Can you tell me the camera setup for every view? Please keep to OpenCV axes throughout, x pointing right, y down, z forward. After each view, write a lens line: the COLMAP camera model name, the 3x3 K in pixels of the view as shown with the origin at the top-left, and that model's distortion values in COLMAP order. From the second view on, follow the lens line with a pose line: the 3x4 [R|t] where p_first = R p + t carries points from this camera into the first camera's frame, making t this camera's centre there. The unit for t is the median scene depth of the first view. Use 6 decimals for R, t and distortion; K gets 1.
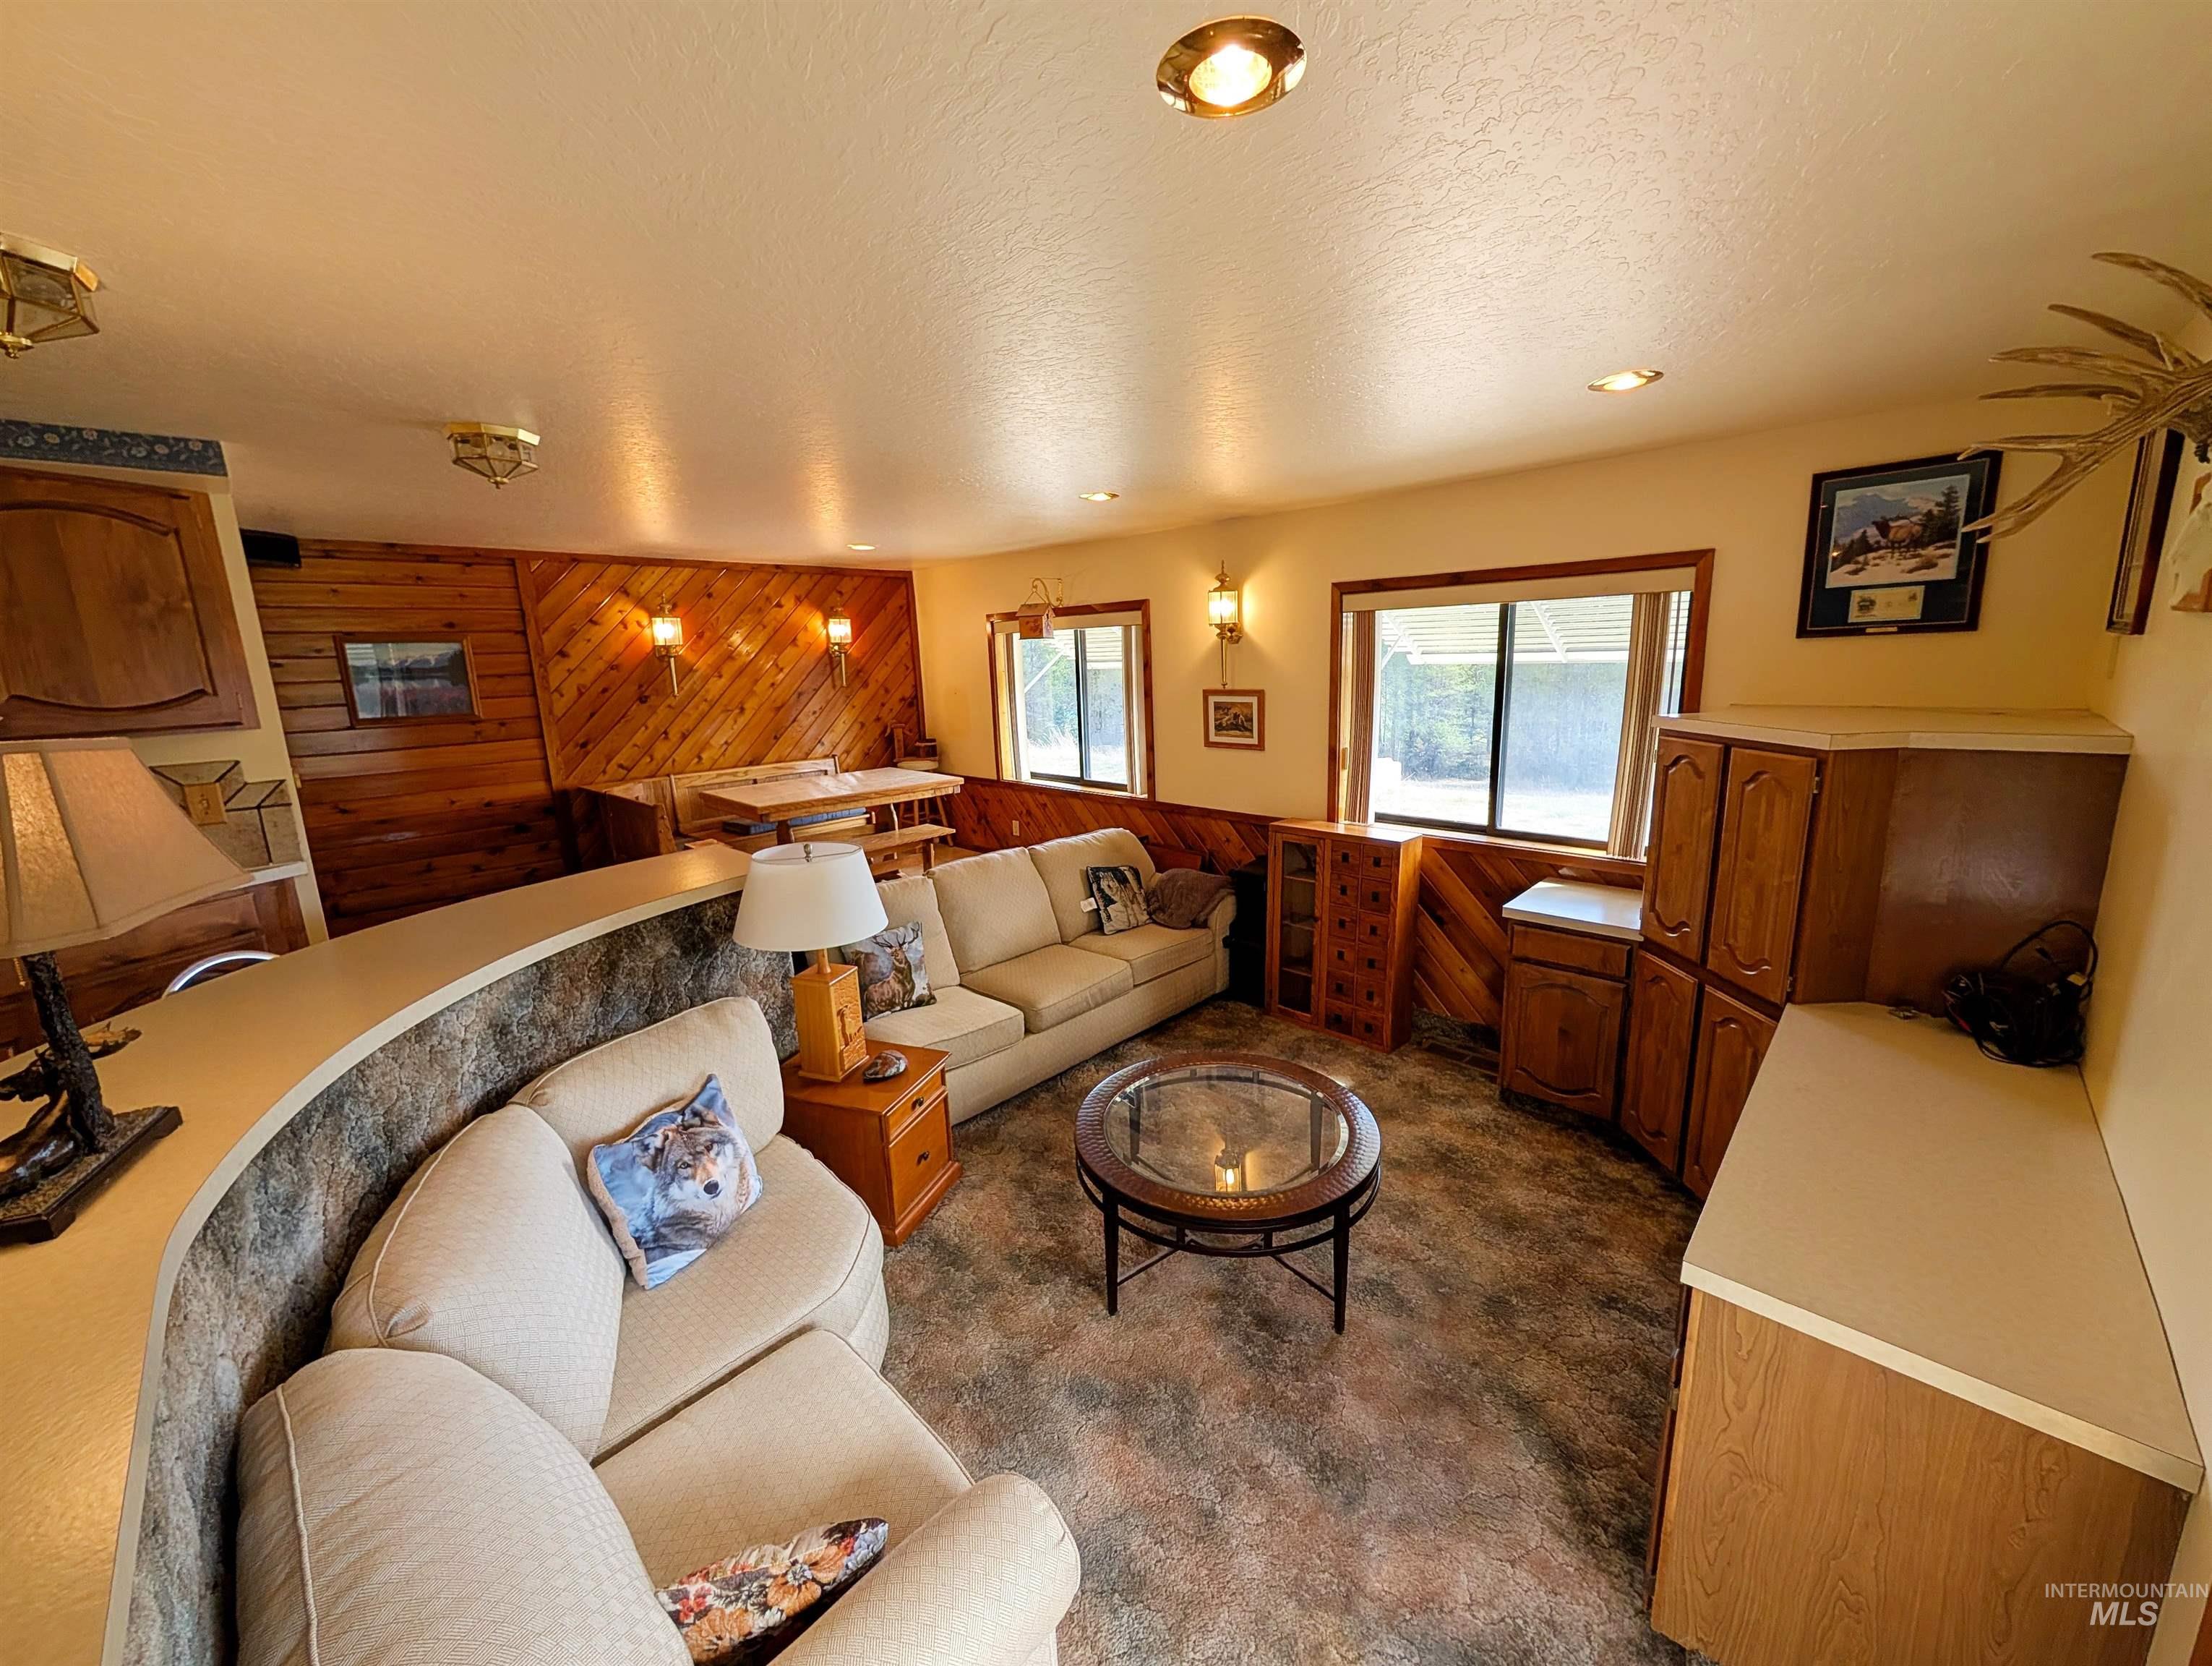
lens RADIAL K [[834.0, 0, 1106.0], [0, 834.0, 833.0], [0, 0, 1]] dist [-0.000019, 0.000024]
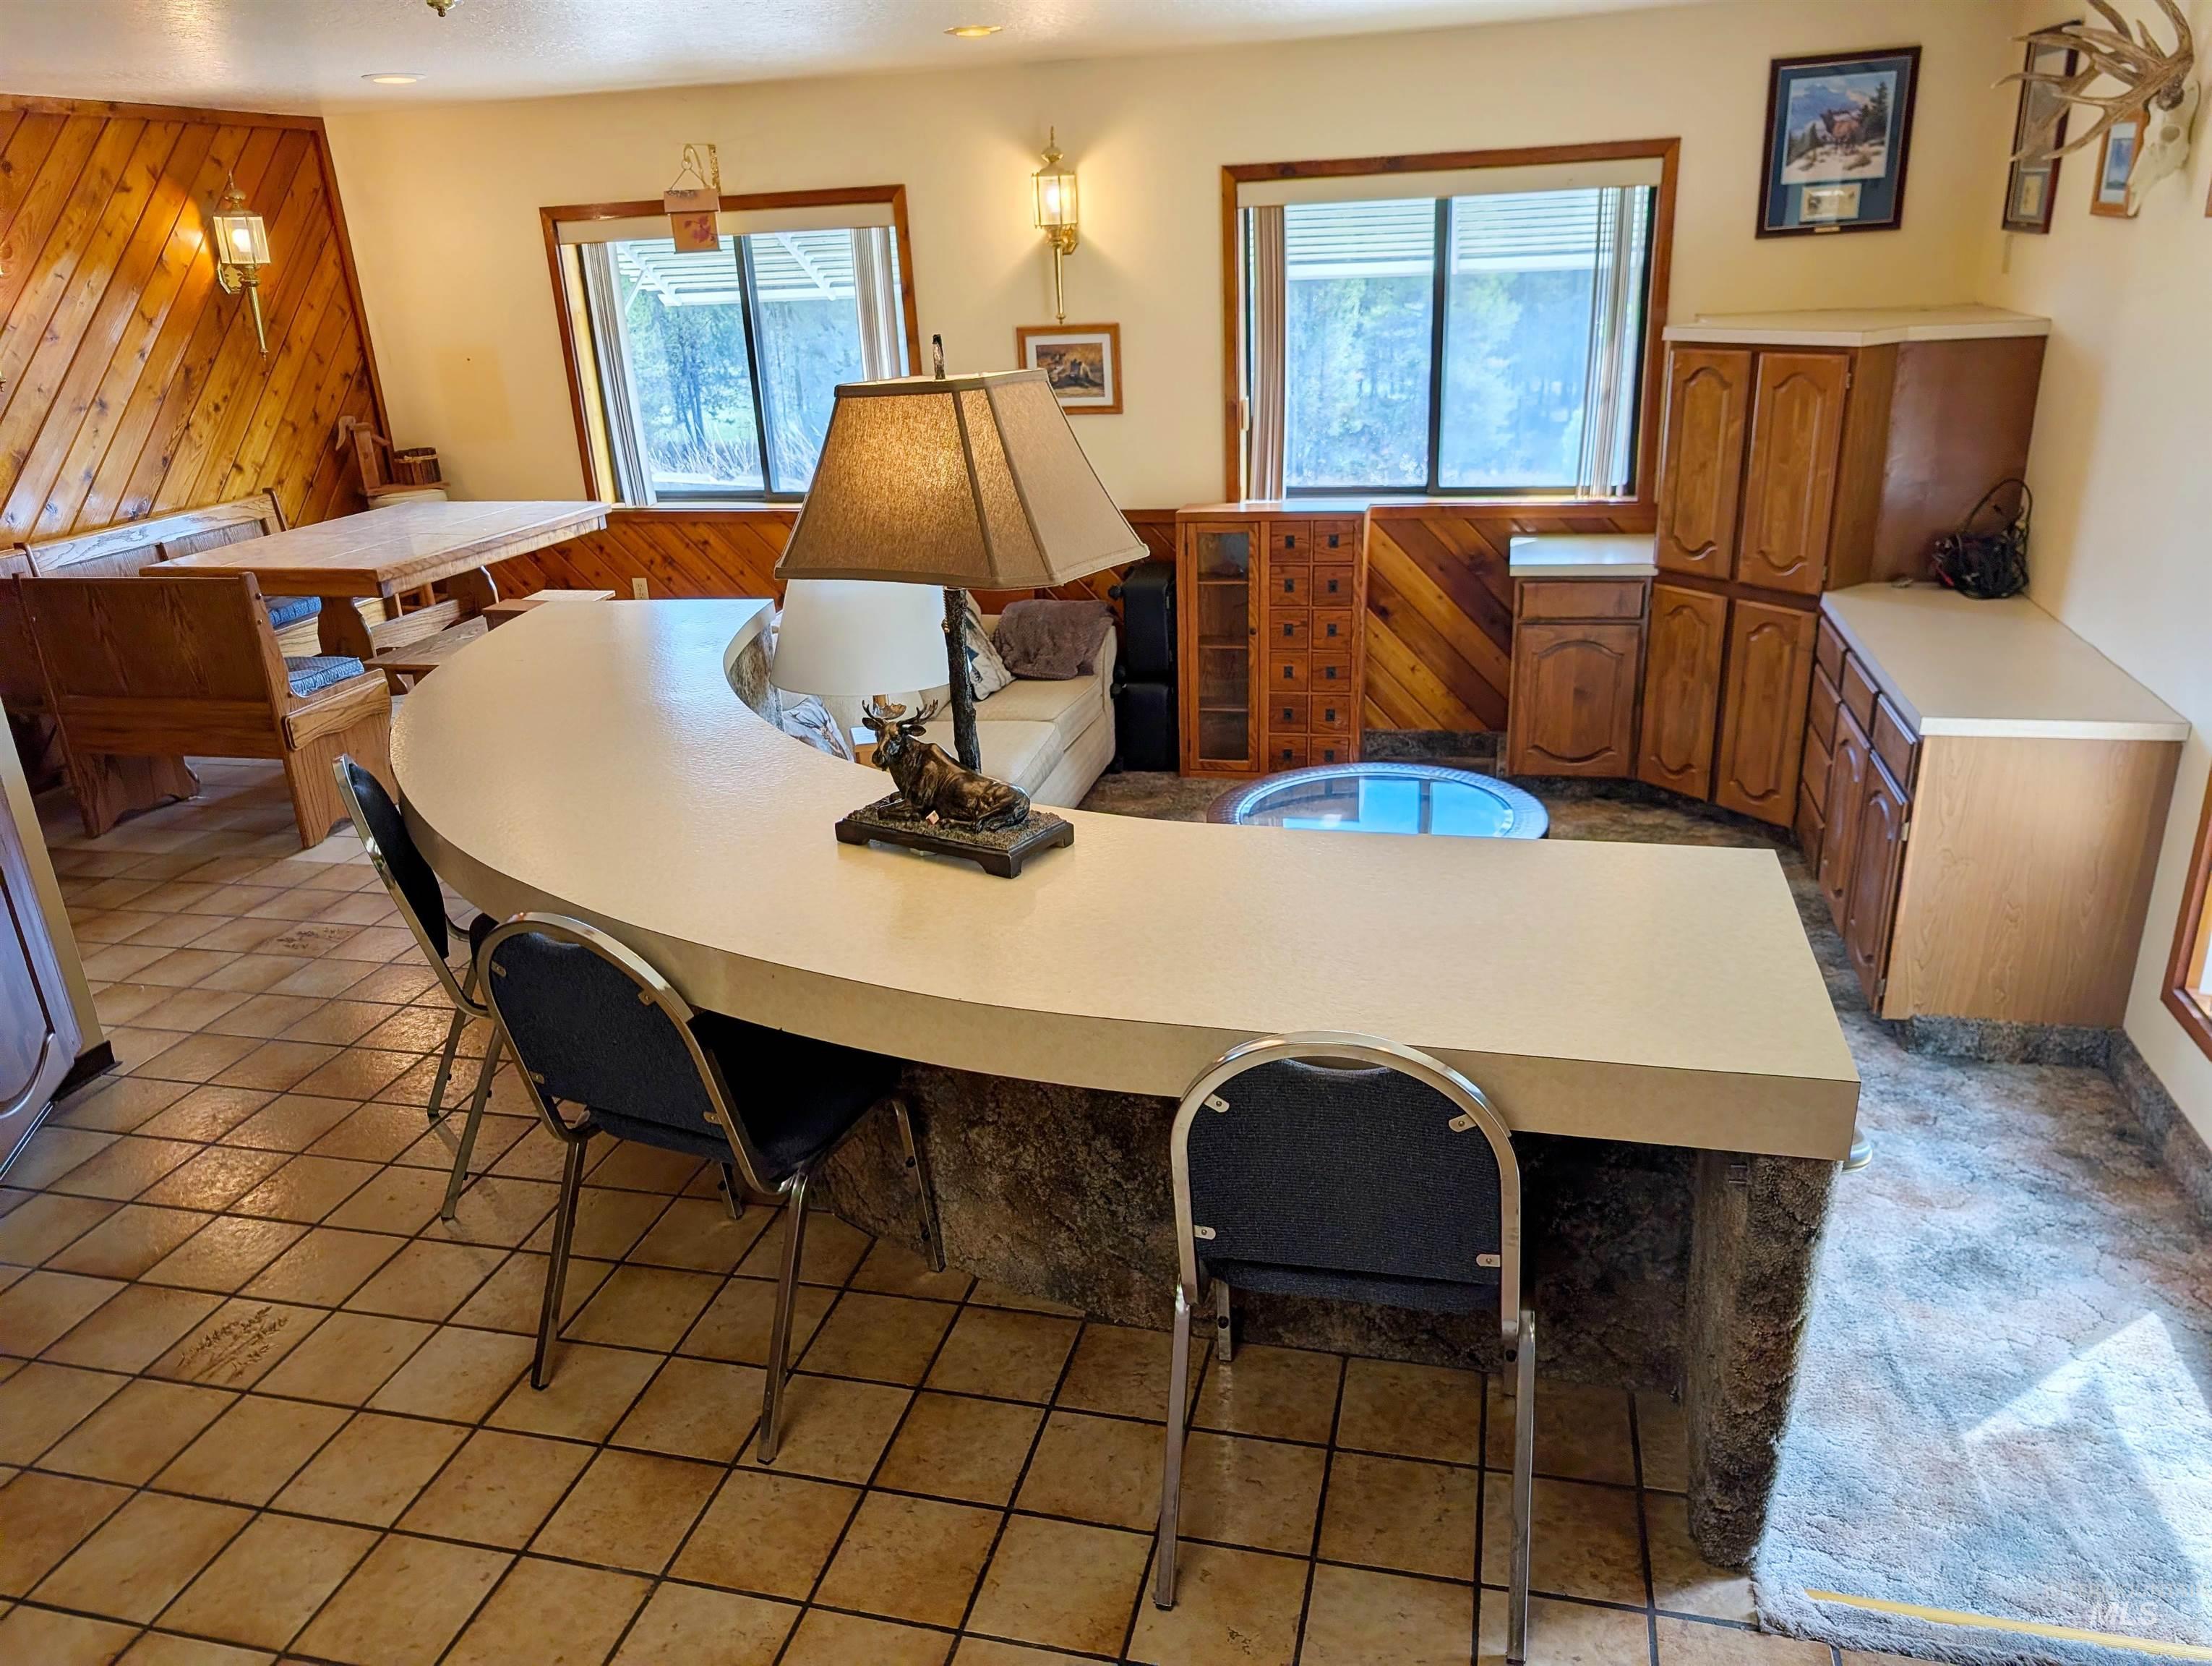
lens RADIAL K [[1610.2, 0, 1061.6], [0, 1610.2, 890.9], [0, 0, 1]] dist [0.006056, 0.002637]
pose [[0.869788, -0.195238, 0.453156, -0.772741], [0.123243, 0.975241, 0.183622, 0.053920], [-0.477786, -0.103865, 0.872315, -0.289054]]
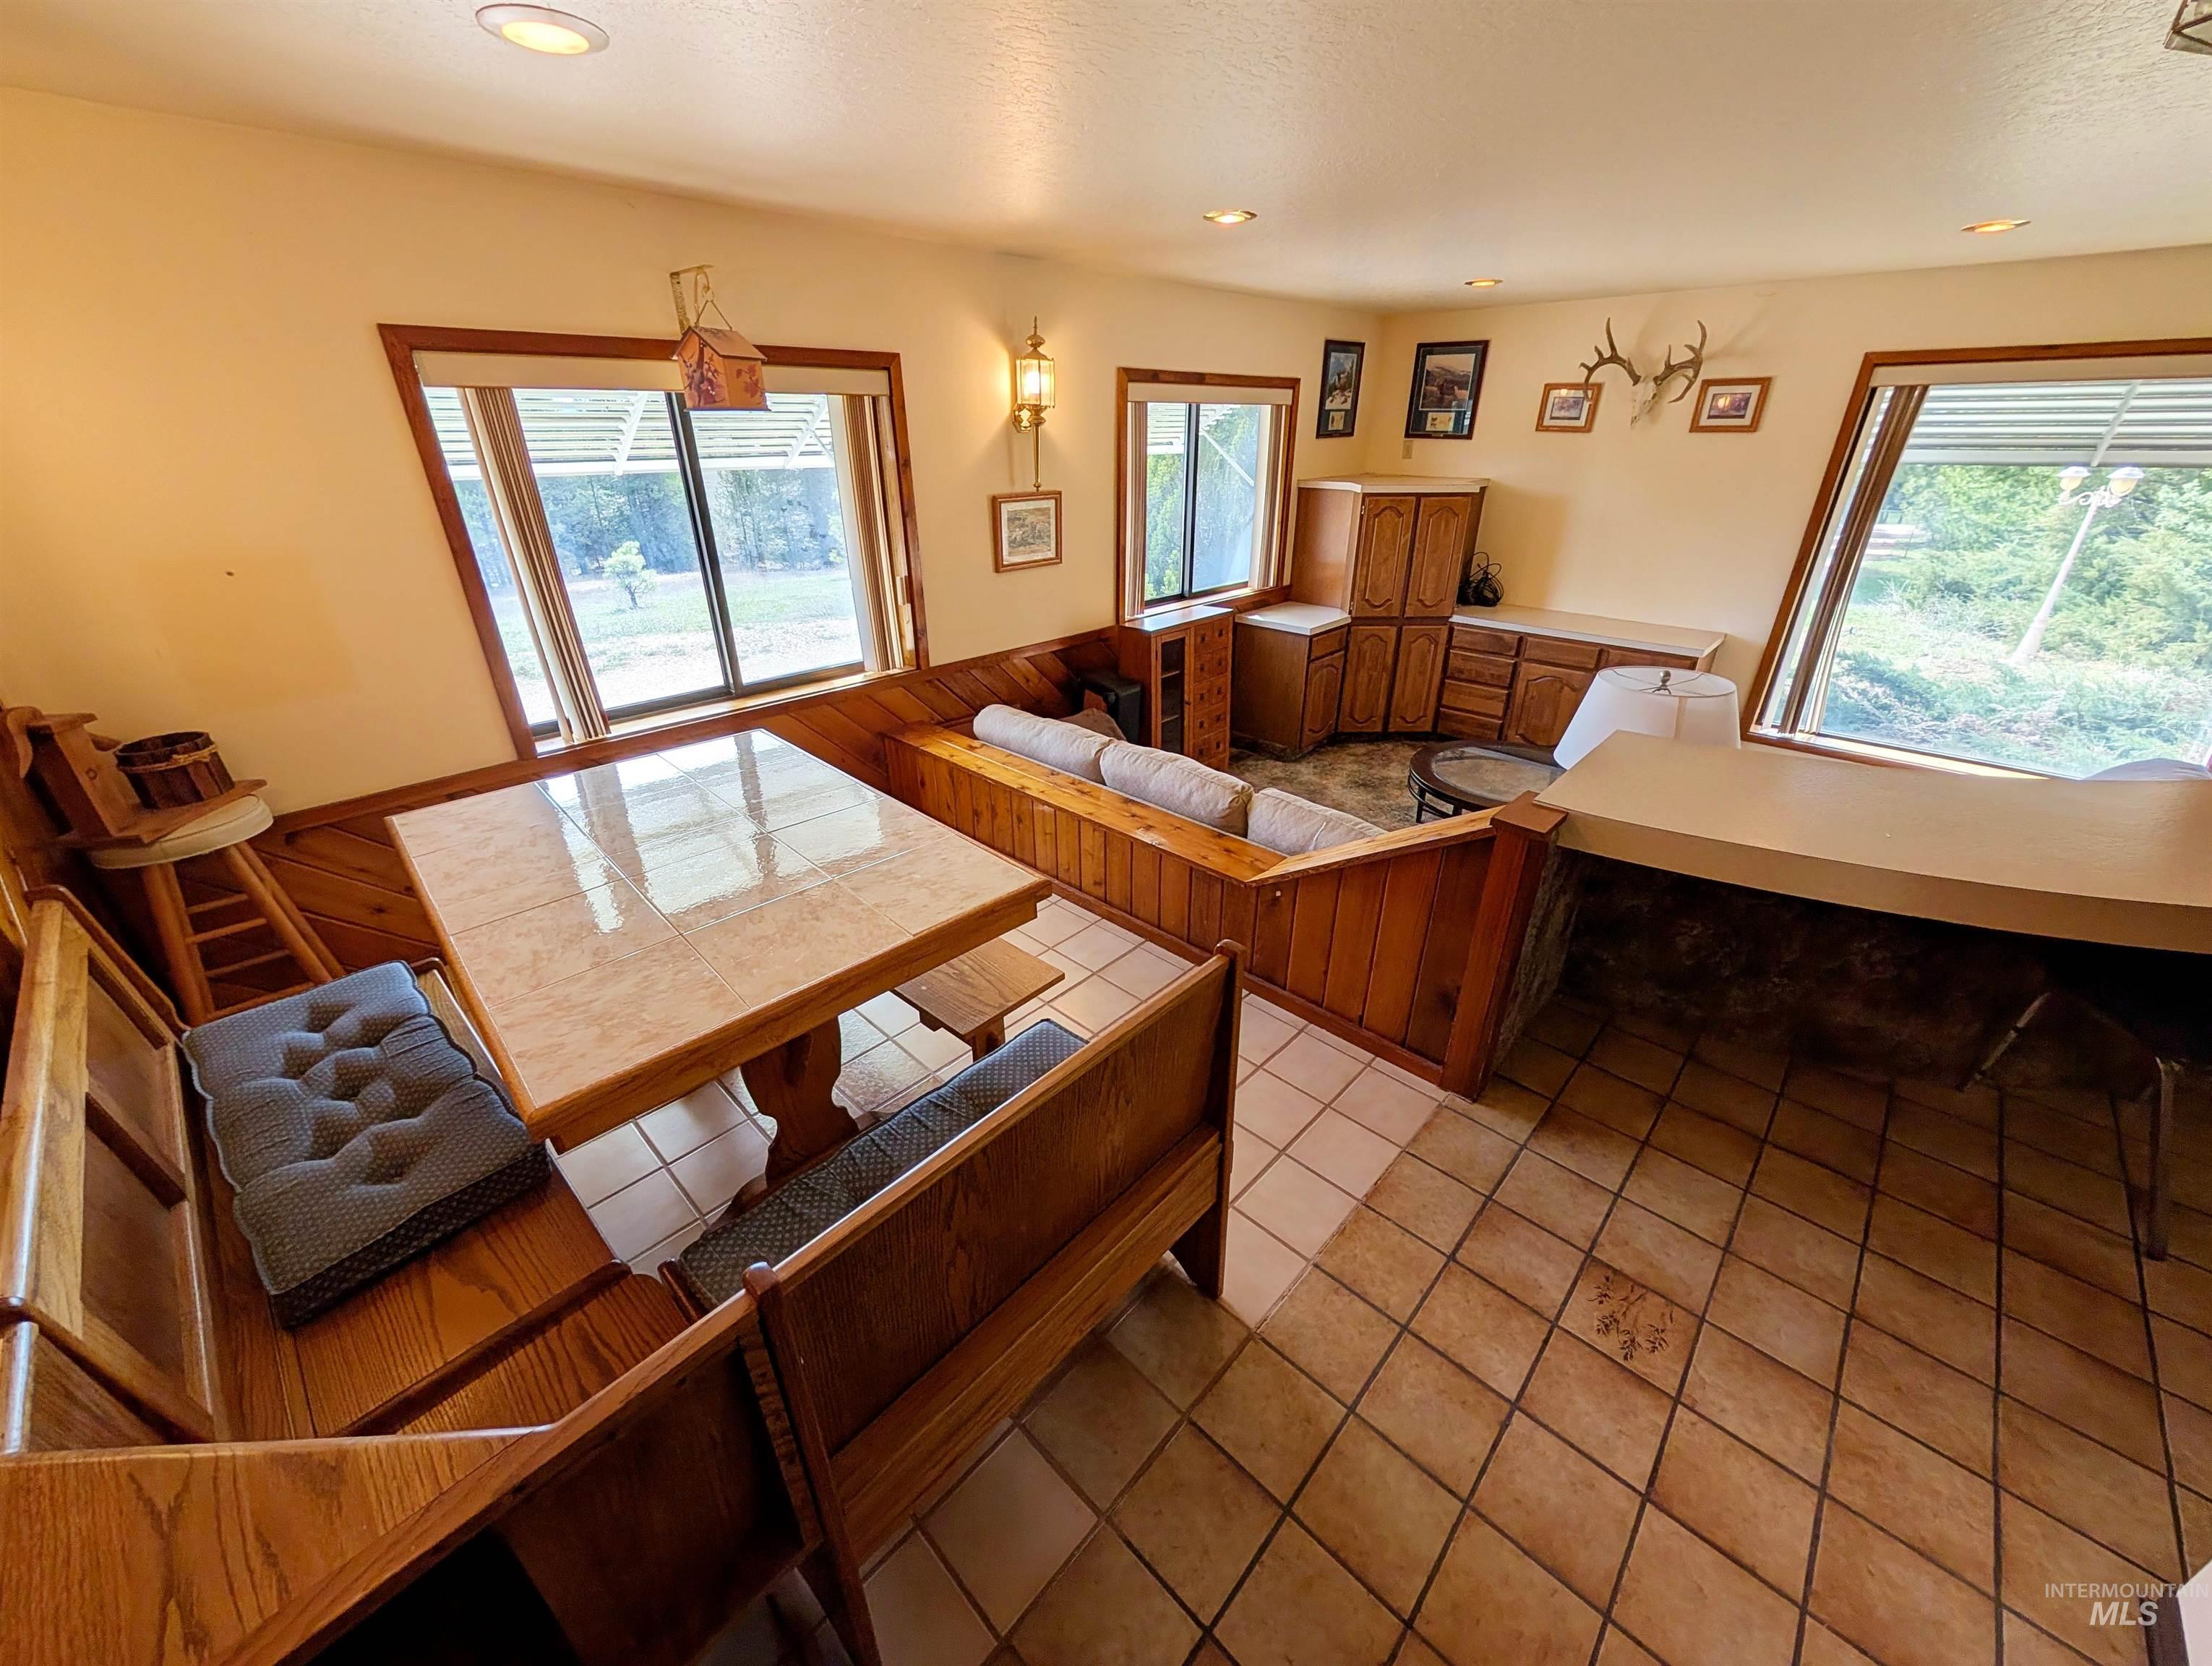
lens RADIAL K [[839.8, 0, 1106.0], [0, 839.8, 833.0], [0, 0, 1]] dist [-0.000573, -0.000156]
pose [[-0.012023, -0.409457, 0.912250, -1.047597], [0.212896, 0.890350, 0.402433, -0.270388], [-0.977001, 0.199053, 0.076467, 1.321187]]
